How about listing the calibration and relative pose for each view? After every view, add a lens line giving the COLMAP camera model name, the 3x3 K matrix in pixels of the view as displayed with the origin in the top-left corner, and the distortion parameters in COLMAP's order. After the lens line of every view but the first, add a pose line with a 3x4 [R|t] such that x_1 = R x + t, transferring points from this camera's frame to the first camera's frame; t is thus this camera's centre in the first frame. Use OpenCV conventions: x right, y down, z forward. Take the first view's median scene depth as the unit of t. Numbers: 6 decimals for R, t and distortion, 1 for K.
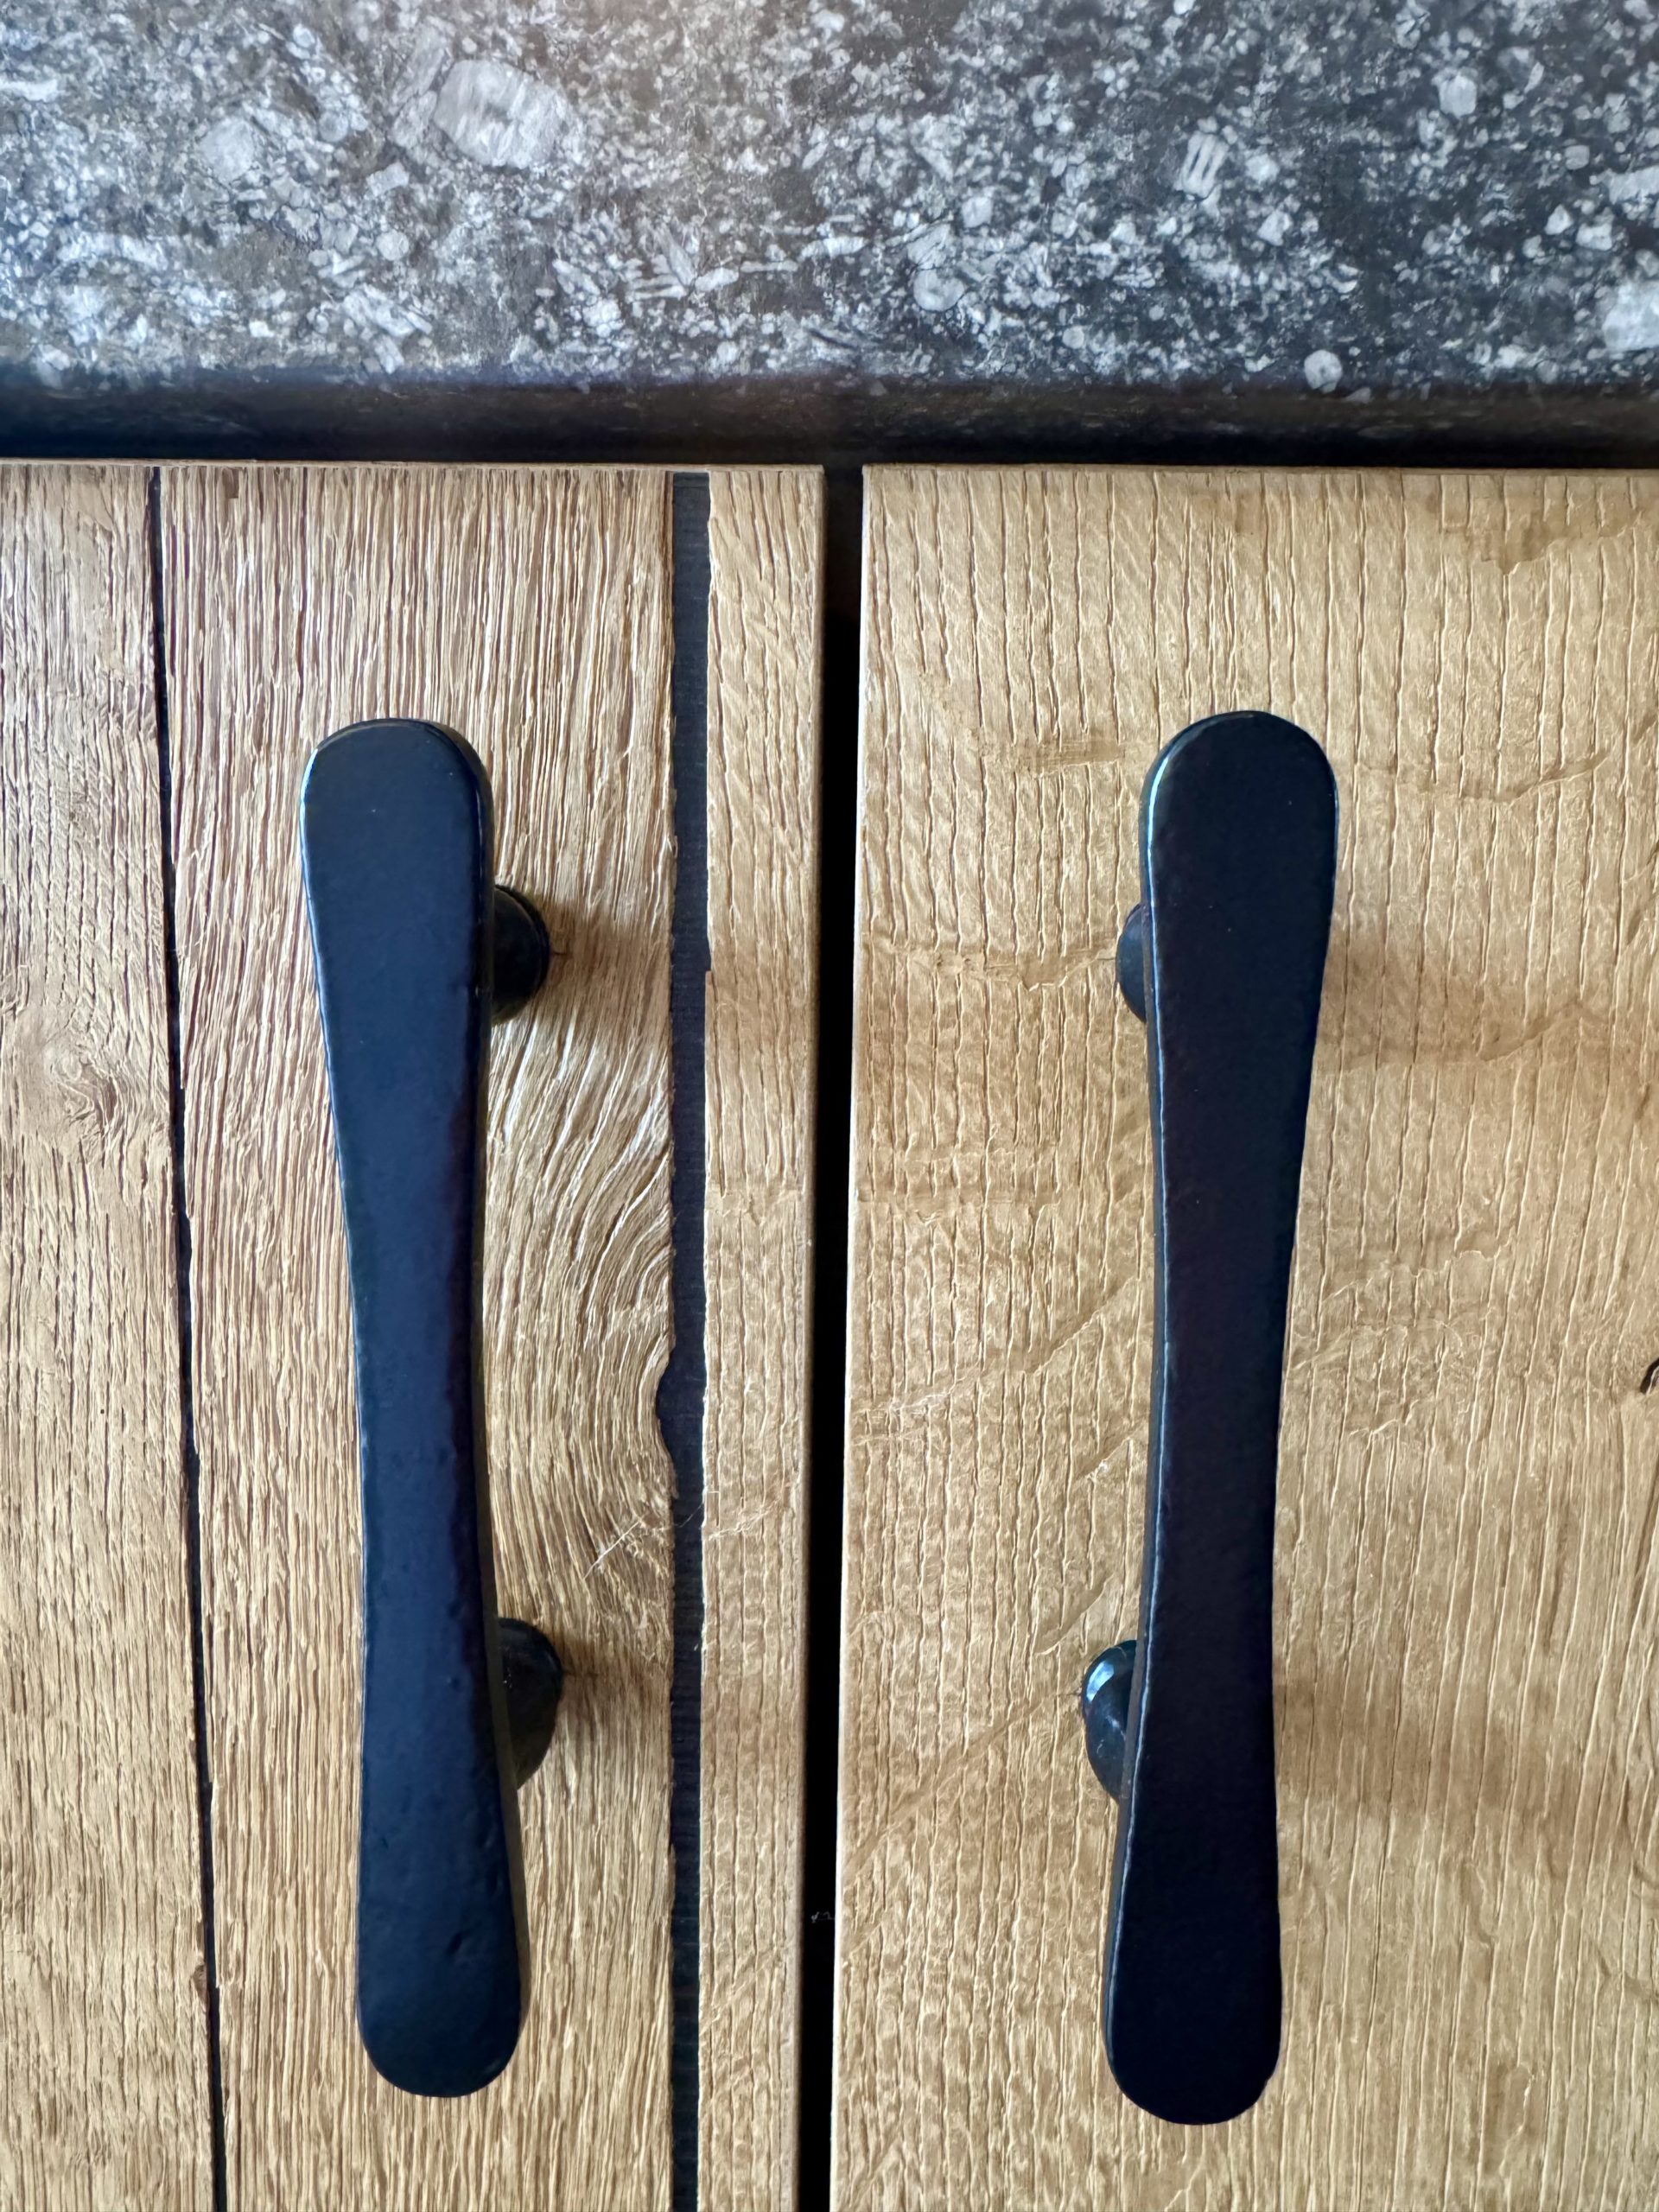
lens RADIAL K [[1531.6, 0, 829.5], [0, 1531.6, 1106.0], [0, 0, 1]] dist [-0.007790, -0.002411]
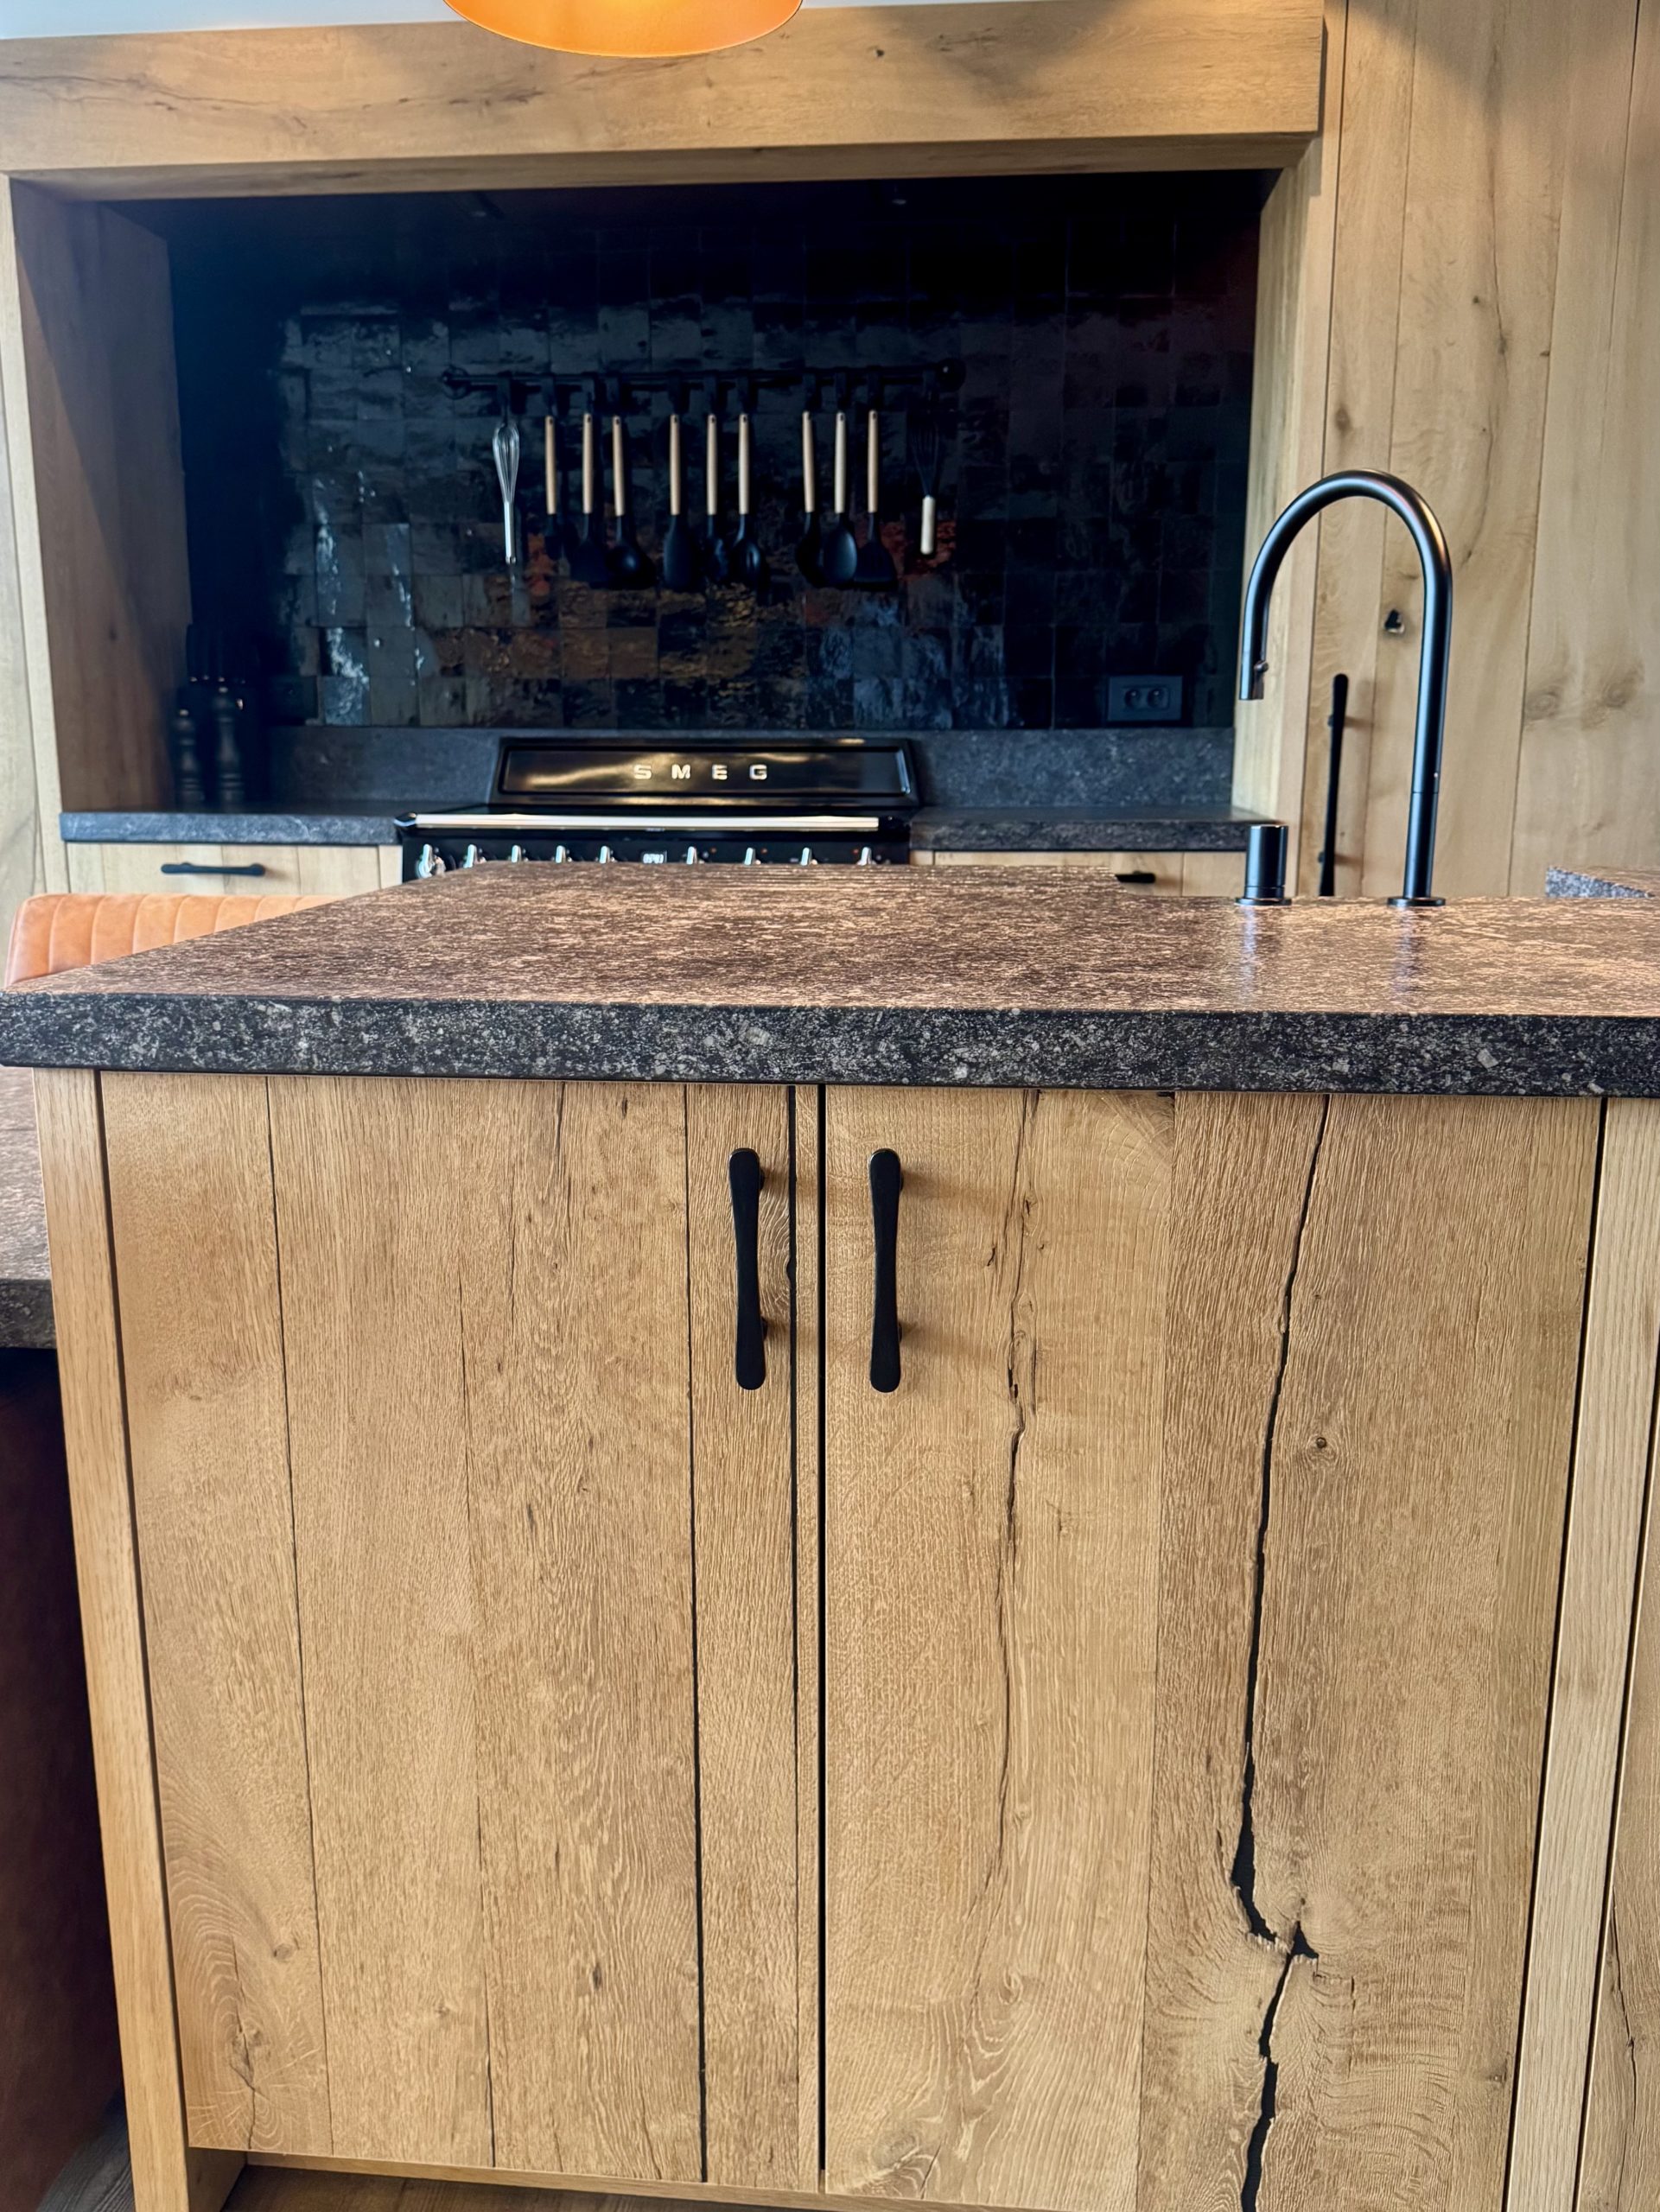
lens RADIAL K [[1850.5, 0, 830.0], [0, 1850.5, 1106.0], [0, 0, 1]] dist [-0.005128, -0.012562]
pose [[0.998188, -0.006953, -0.059766, 0.399515], [0.010007, 0.998650, 0.050962, -0.653346], [0.059331, -0.051468, 0.996911, -5.088283]]
